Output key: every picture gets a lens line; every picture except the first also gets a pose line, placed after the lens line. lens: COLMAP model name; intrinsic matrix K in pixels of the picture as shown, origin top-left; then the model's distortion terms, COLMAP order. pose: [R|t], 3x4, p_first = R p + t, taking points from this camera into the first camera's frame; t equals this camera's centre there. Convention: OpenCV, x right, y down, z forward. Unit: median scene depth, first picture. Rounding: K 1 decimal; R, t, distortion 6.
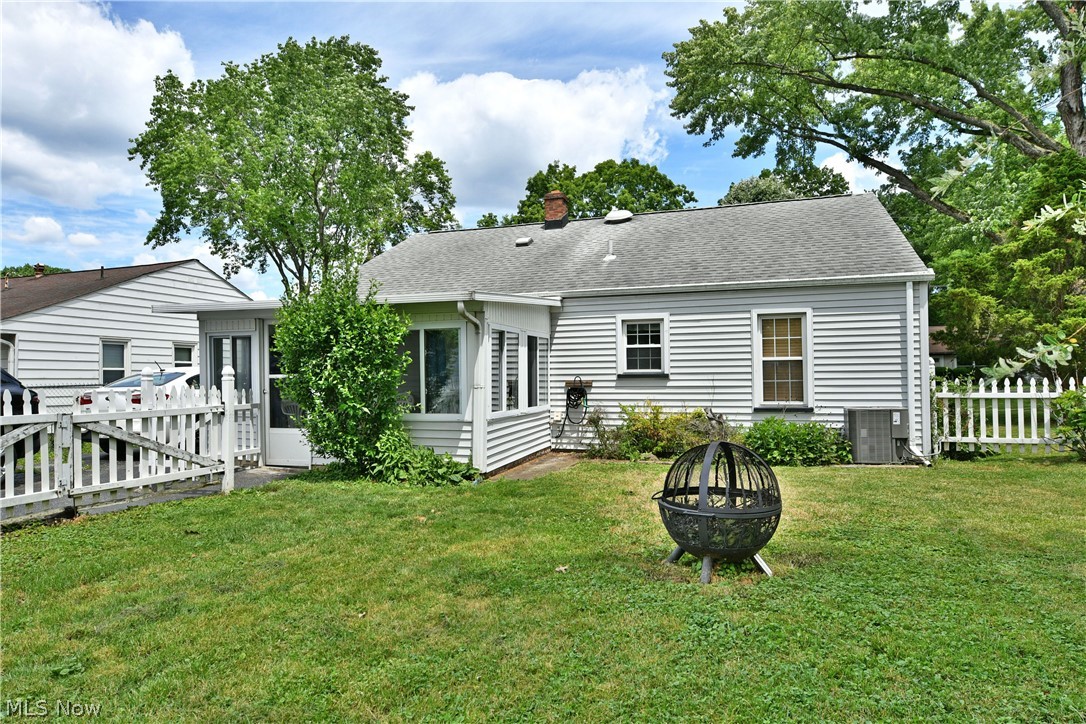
lens RADIAL K [[659.1, 0, 540.3], [0, 659.1, 357.4], [0, 0, 1]] dist [-0.013601, -0.002682]
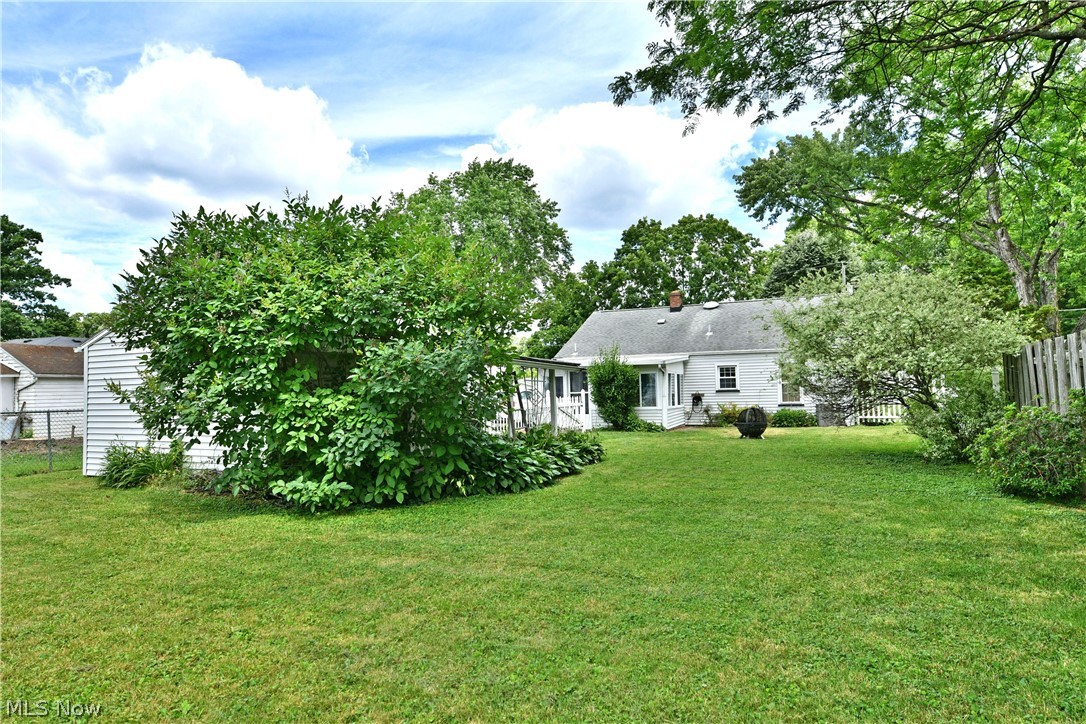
lens RADIAL K [[659.1, 0, 540.3], [0, 659.1, 357.4], [0, 0, 1]] dist [-0.013601, -0.002682]
pose [[0.994342, -0.015177, -0.105139, -0.231610], [0.012892, 0.999666, -0.022383, -0.042297], [0.105443, 0.020901, 0.994206, -1.245368]]
